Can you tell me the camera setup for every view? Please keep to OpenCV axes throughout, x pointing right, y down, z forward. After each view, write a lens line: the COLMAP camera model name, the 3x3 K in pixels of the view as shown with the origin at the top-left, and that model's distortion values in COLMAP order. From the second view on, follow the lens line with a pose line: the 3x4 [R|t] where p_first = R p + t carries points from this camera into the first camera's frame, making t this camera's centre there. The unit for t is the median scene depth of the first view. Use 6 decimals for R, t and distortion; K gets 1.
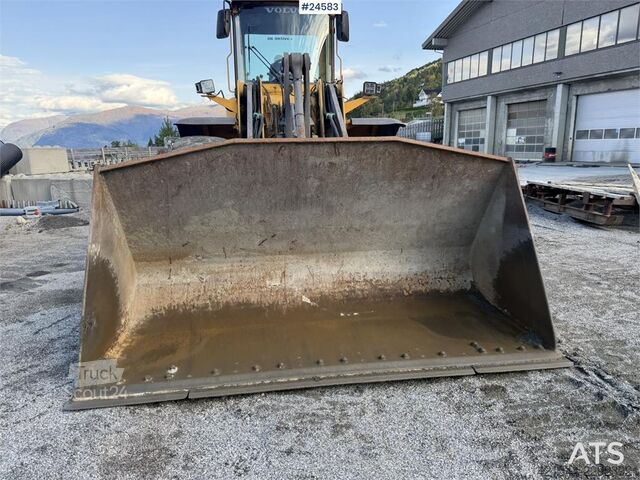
lens RADIAL K [[451.2, 0, 324.1], [0, 451.2, 244.4], [0, 0, 1]] dist [0.034249, -0.046934]
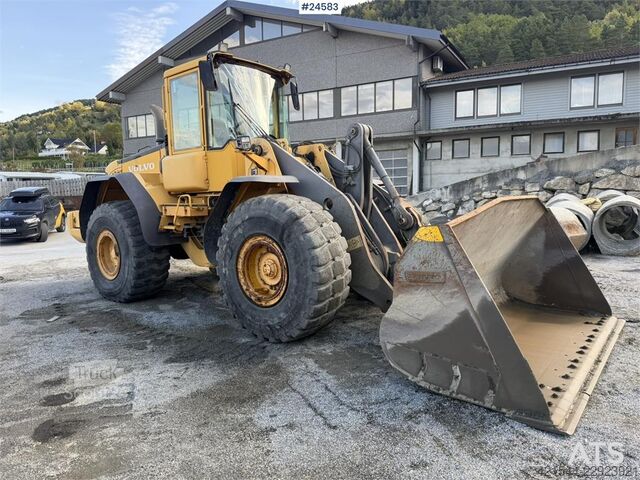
lens RADIAL K [[451.2, 0, 323.7], [0, 451.2, 237.5], [0, 0, 1]] dist [0.034249, -0.046934]
pose [[0.723354, -0.066963, 0.687223, -1.152907], [0.154301, 0.985793, -0.066357, -0.091902], [-0.673016, 0.154038, 0.723410, 0.343483]]
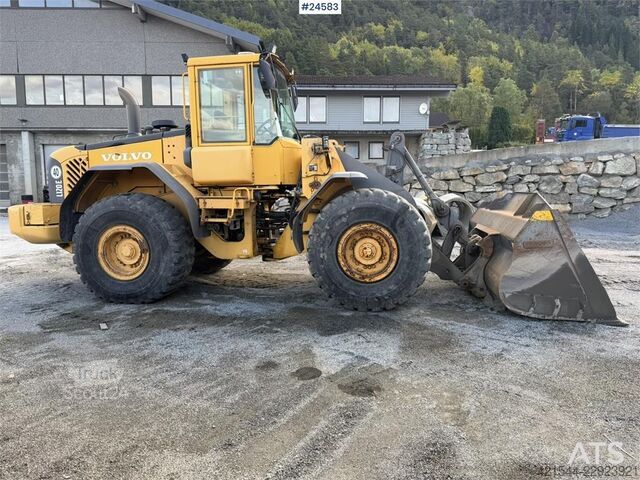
lens RADIAL K [[451.2, 0, 322.7], [0, 451.2, 239.3], [0, 0, 1]] dist [0.034249, -0.046934]
pose [[0.277588, -0.095740, 0.955918, -1.876373], [0.200934, 0.978801, 0.039683, -0.241516], [-0.939452, 0.181061, 0.290941, 1.071514]]
